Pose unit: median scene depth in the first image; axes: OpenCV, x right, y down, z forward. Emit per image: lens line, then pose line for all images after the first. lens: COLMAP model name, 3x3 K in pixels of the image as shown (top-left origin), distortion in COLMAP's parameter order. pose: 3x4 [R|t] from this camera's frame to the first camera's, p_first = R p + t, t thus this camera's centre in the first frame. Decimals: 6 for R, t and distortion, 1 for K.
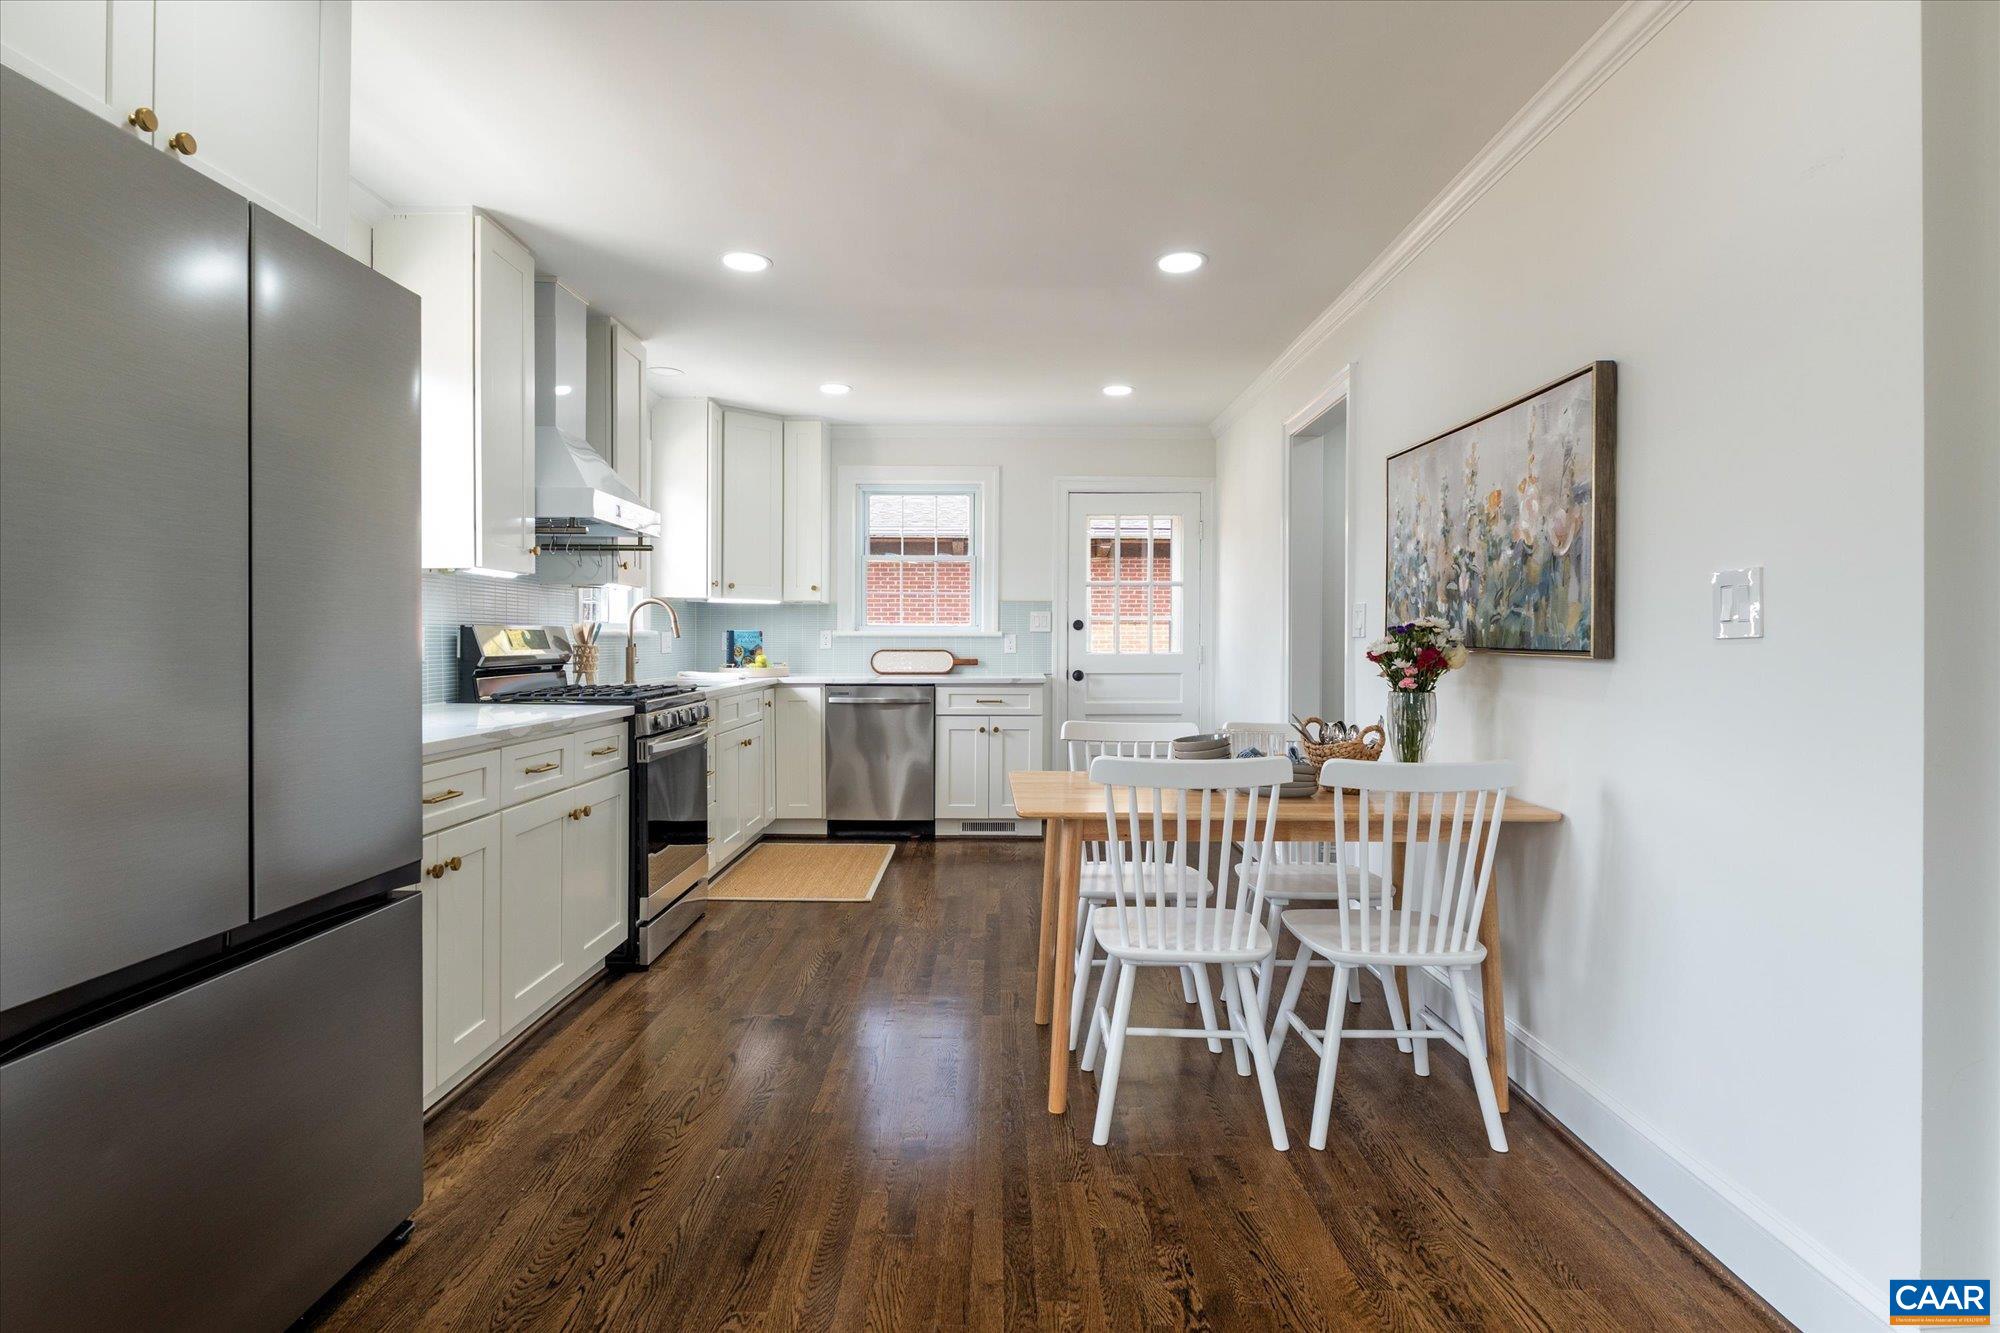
lens RADIAL K [[1083.1, 0, 1005.8], [0, 1083.1, 648.1], [0, 0, 1]] dist [-0.003519, -0.000901]
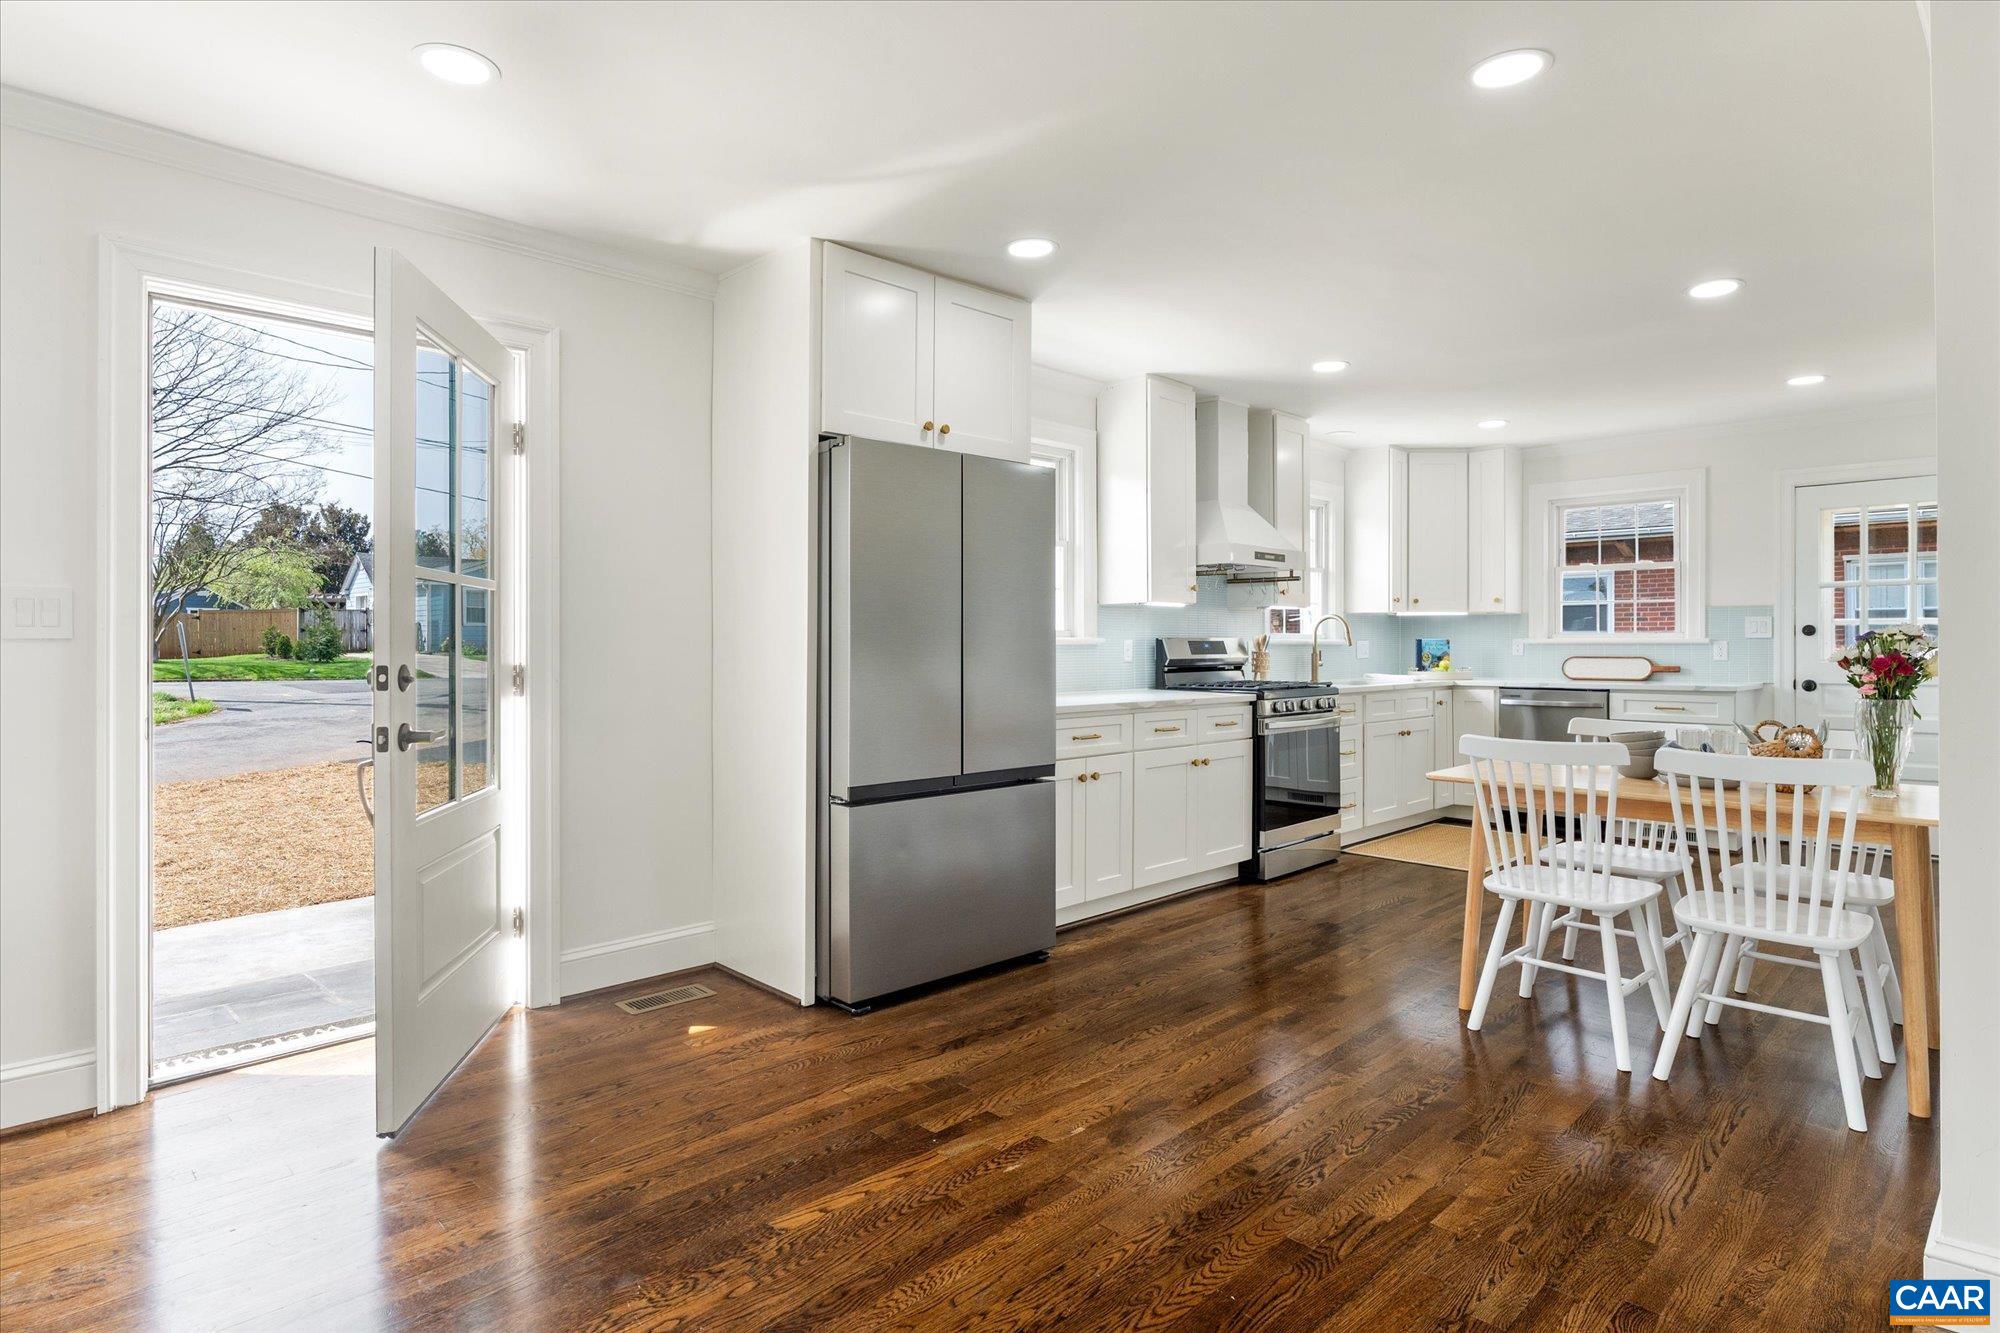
lens RADIAL K [[1083.1, 0, 992.5], [0, 1083.1, 642.5], [0, 0, 1]] dist [-0.003519, -0.000901]
pose [[0.701140, -0.005150, -0.713005, 0.260609], [-0.003273, 0.999940, -0.010441, 0.000894], [0.713016, 0.009654, 0.701082, -0.146115]]
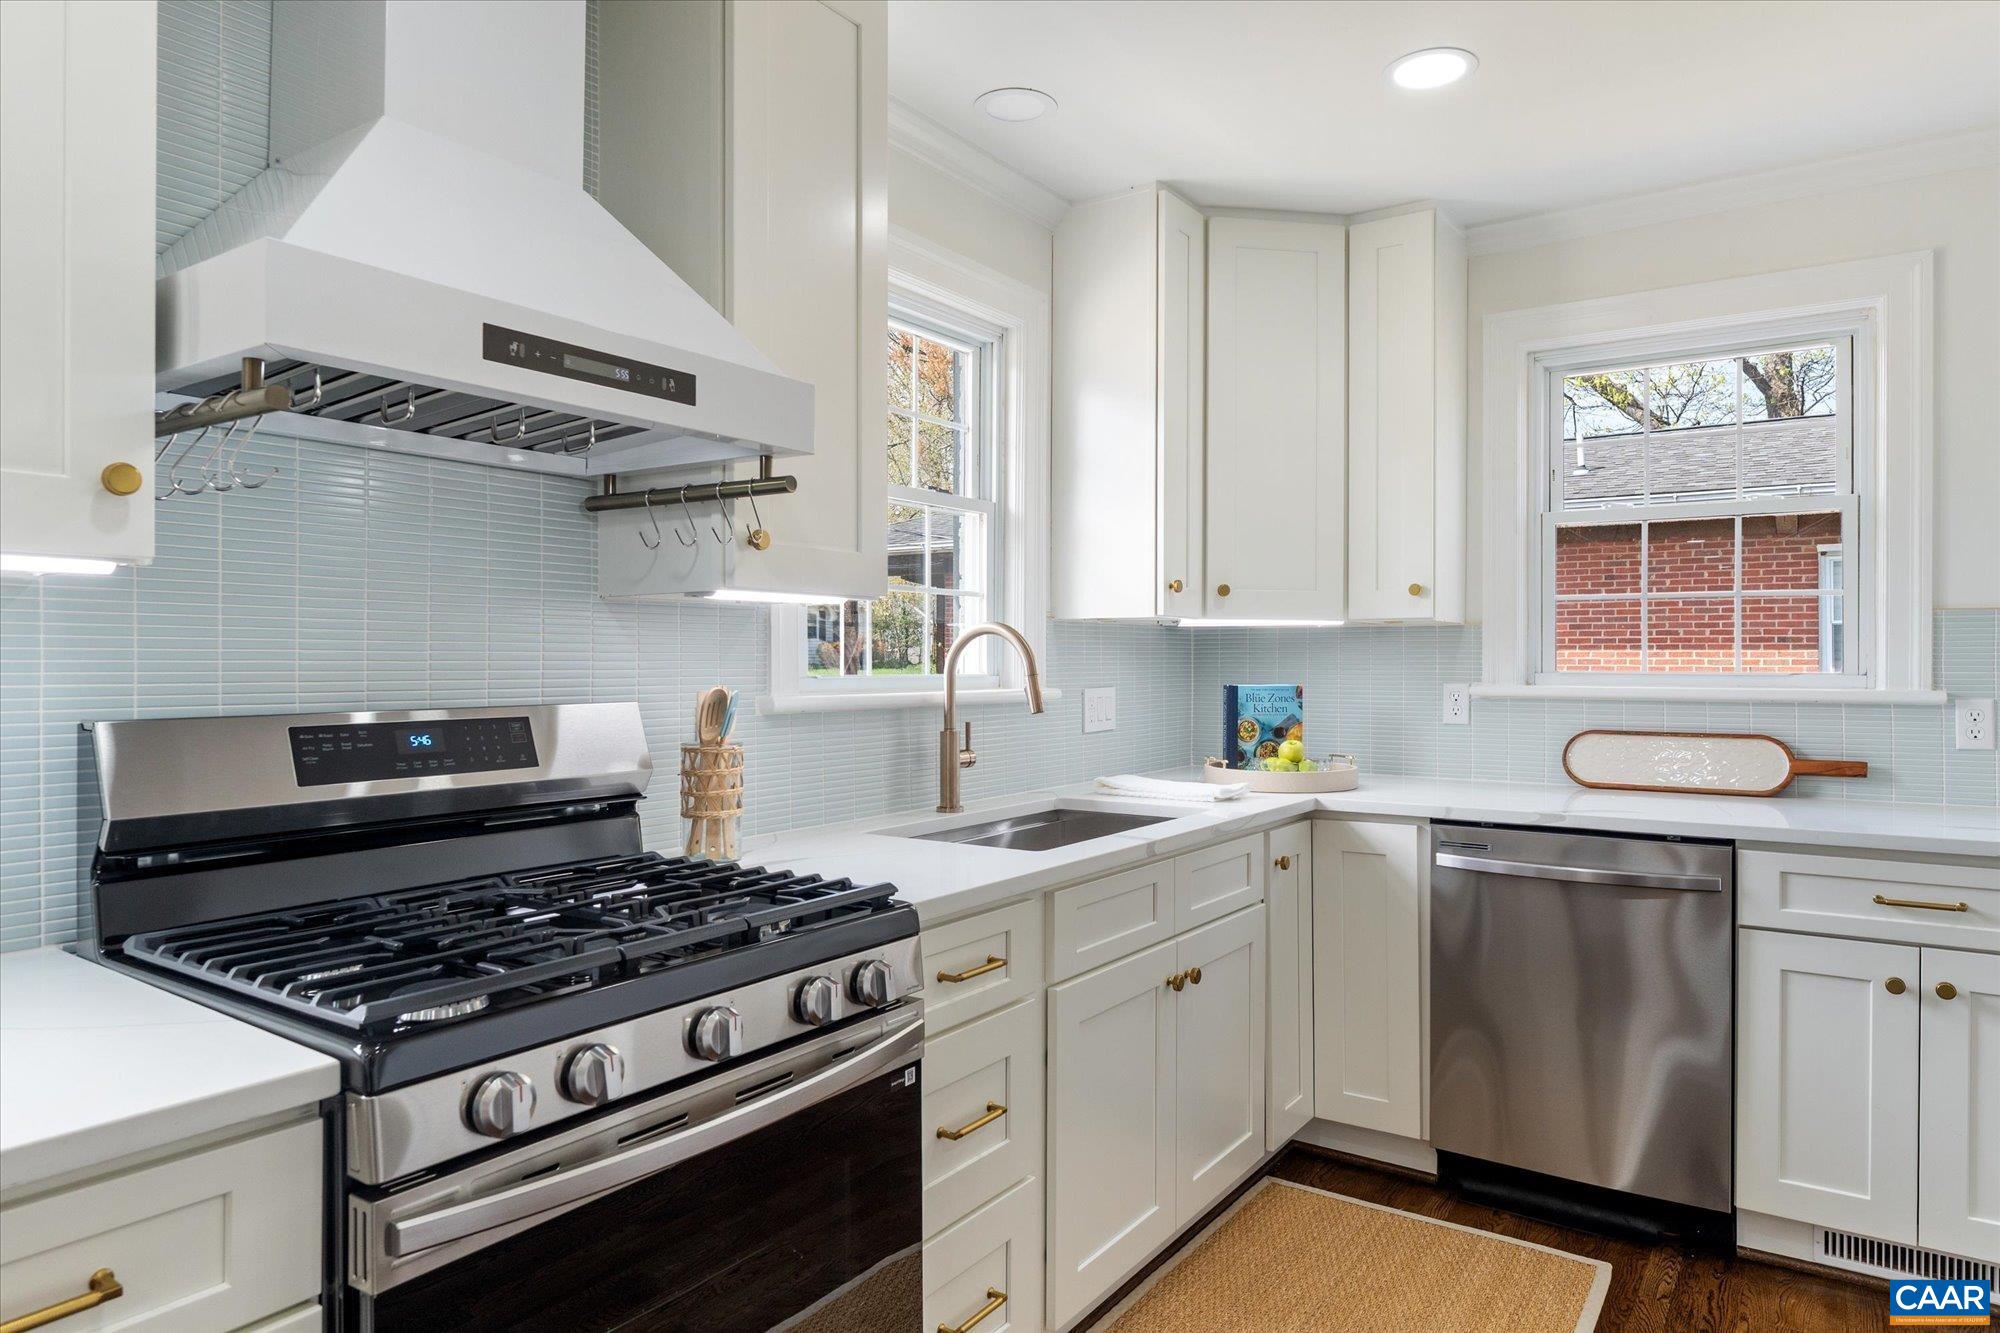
lens RADIAL K [[1218.5, 0, 1008.6], [0, 1218.5, 656.3], [0, 0, 1]] dist [-0.003790, 0.002991]
pose [[0.819382, -0.002416, -0.573242, -0.030765], [-0.003651, 0.999949, -0.009433, -0.024239], [0.573236, 0.009822, 0.819332, 0.524290]]
